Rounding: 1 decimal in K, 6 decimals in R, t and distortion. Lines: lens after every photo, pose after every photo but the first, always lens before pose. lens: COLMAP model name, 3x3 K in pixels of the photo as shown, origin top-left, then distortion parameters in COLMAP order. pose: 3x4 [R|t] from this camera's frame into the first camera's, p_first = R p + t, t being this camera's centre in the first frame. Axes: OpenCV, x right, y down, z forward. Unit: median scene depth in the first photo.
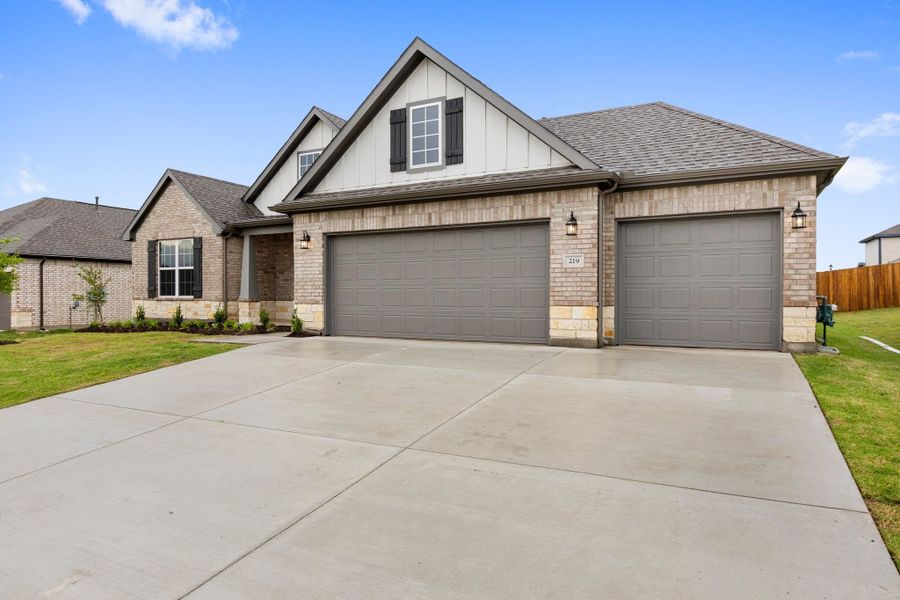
lens RADIAL K [[505.1, 0, 467.1], [0, 505.1, 294.3], [0, 0, 1]] dist [0.000903, 0.000022]
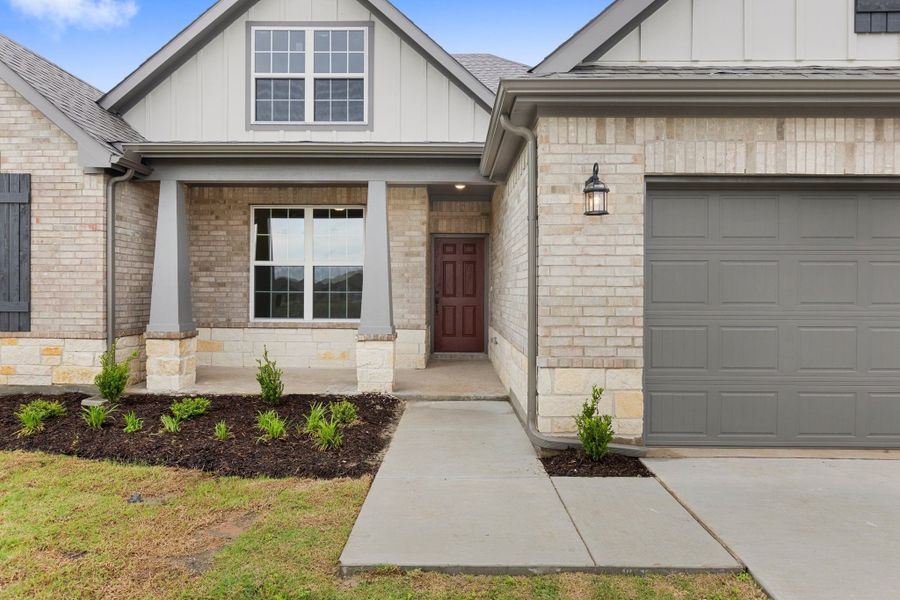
lens RADIAL K [[525.8, 0, 447.2], [0, 525.8, 294.6], [0, 0, 1]] dist [-0.002272, -0.000958]
pose [[0.909226, 0.003921, 0.416284, -0.607132], [-0.006122, 0.999973, 0.003954, -0.036808], [-0.416257, -0.006144, 0.909226, 0.754105]]
